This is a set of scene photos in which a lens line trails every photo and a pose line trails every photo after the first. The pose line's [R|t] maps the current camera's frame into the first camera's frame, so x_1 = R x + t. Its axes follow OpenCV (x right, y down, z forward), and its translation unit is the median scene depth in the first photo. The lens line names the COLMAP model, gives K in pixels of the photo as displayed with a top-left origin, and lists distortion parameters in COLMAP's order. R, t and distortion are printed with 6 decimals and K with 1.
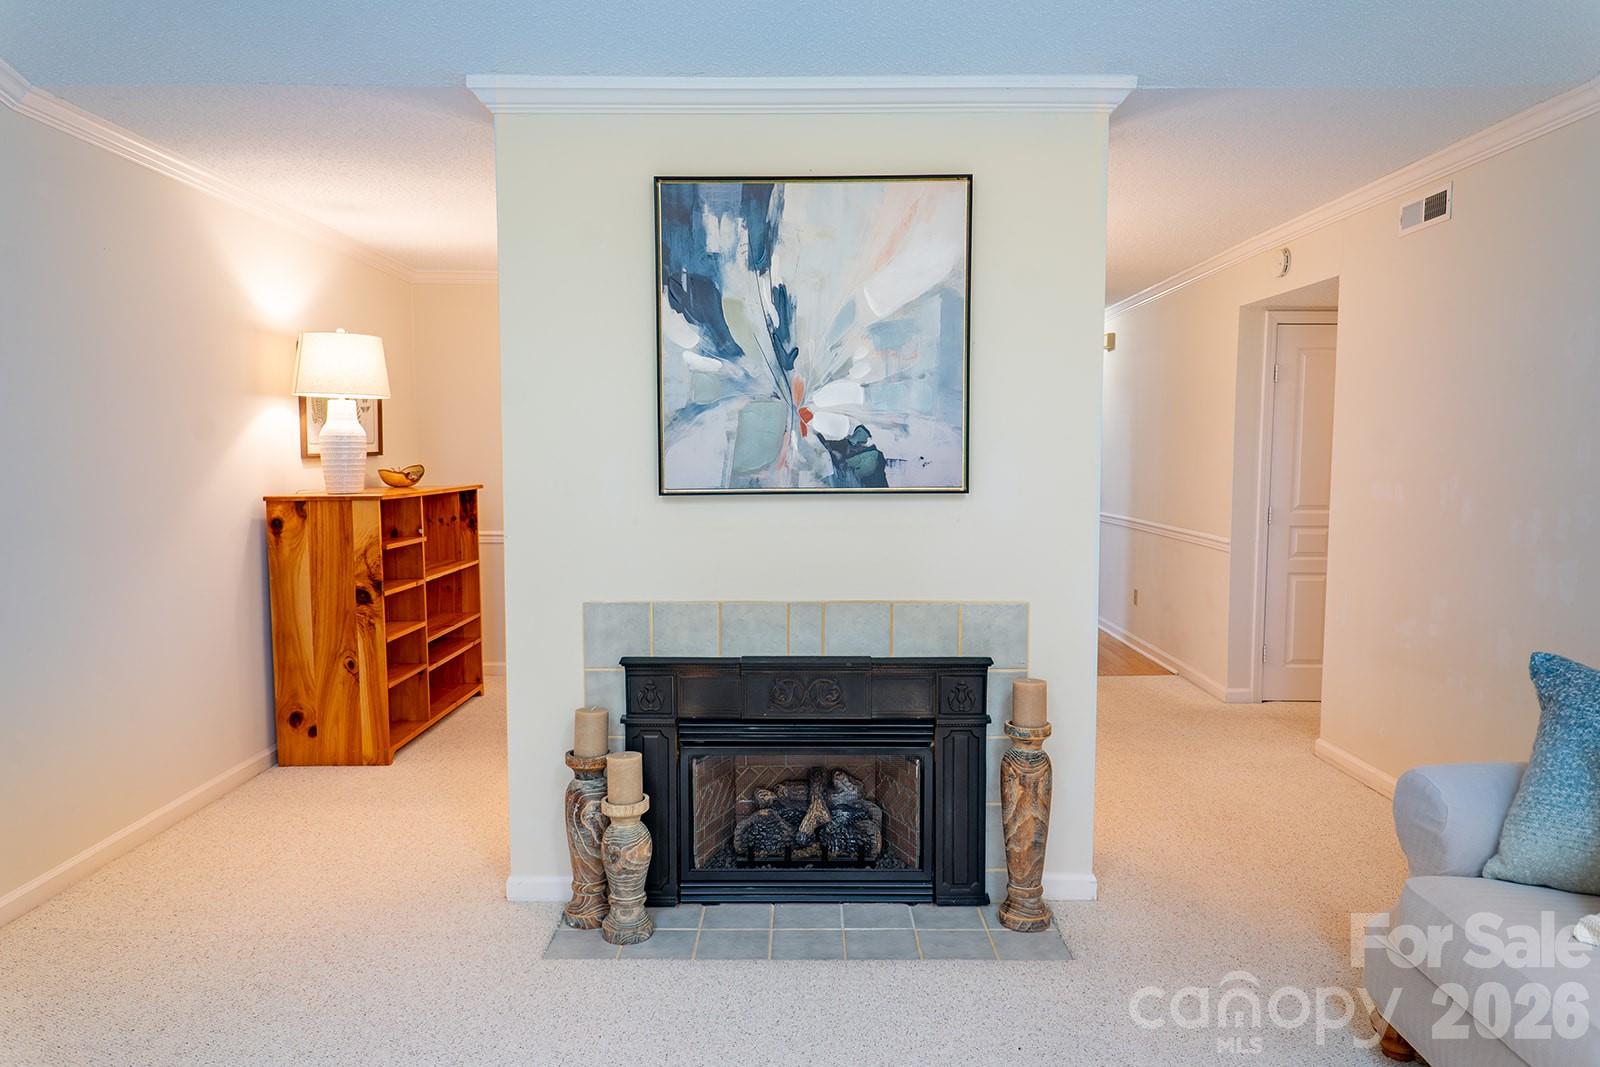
lens RADIAL K [[1086.3, 0, 800.0], [0, 1086.3, 533.5], [0, 0, 1]] dist [0.046998, -0.059529]
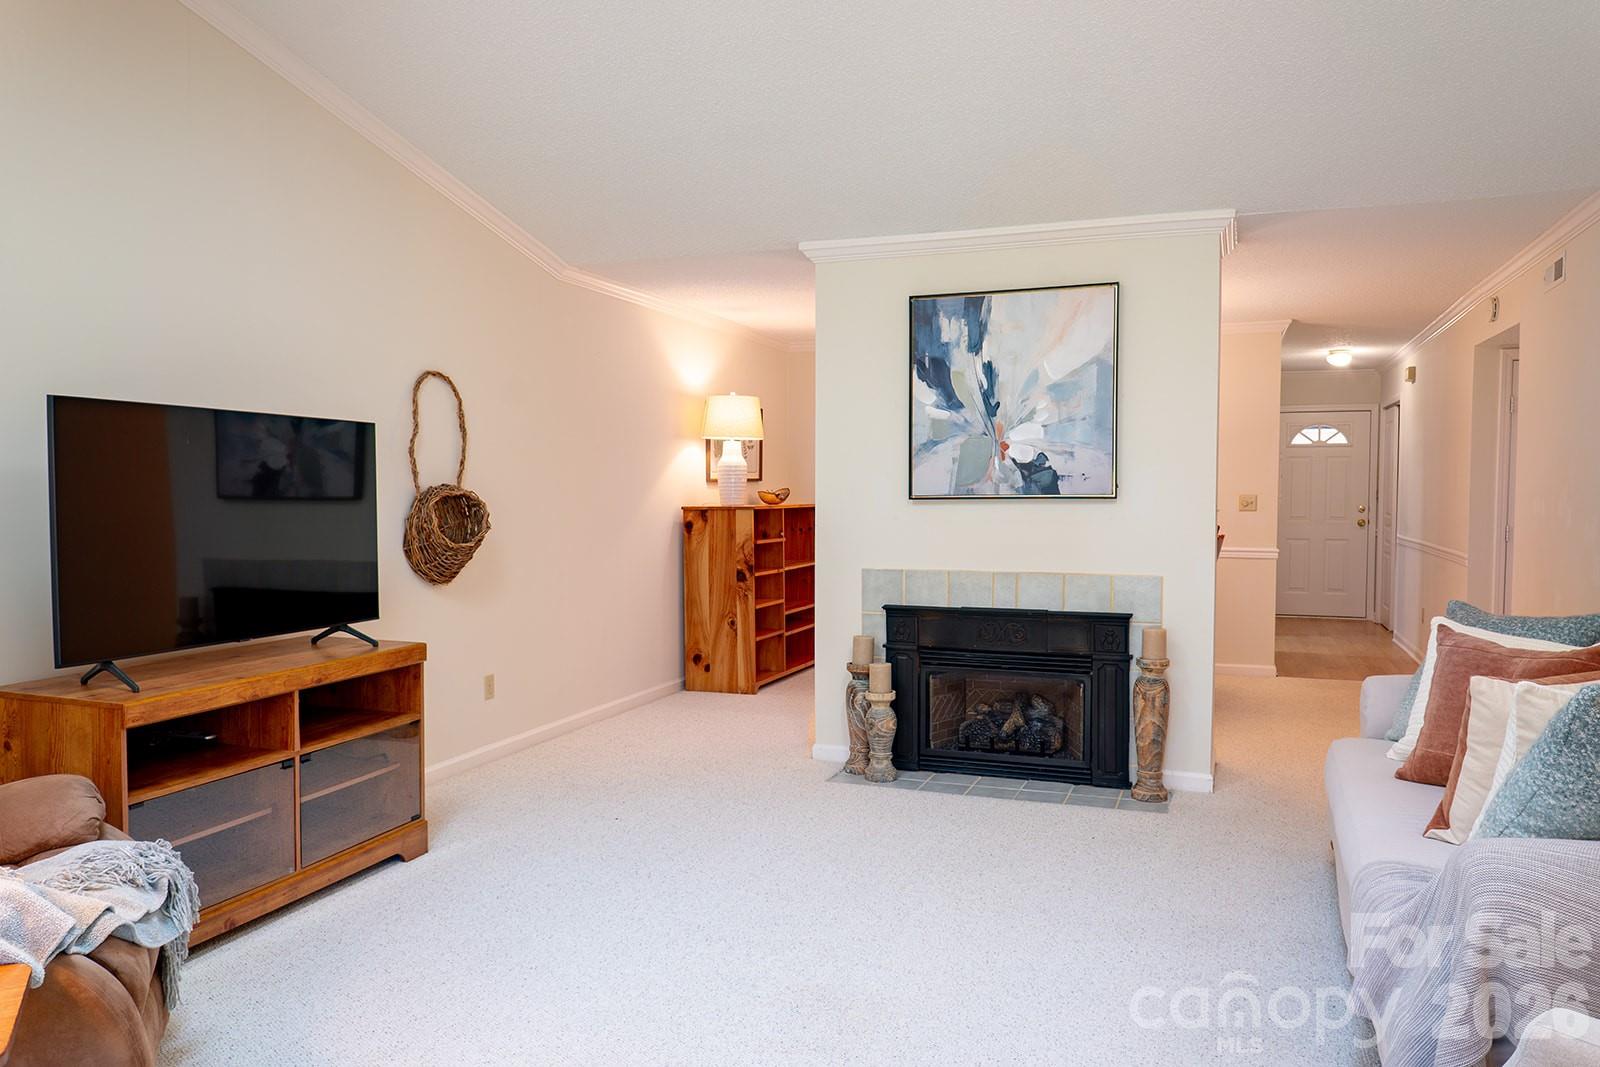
lens RADIAL K [[1086.3, 0, 800.0], [0, 1086.3, 533.5], [0, 0, 1]] dist [0.046998, -0.059529]
pose [[0.938830, 0.015418, -0.344035, 0.253365], [-0.027013, 0.999216, -0.028935, 0.061308], [0.343319, 0.036458, 0.938511, -0.492975]]
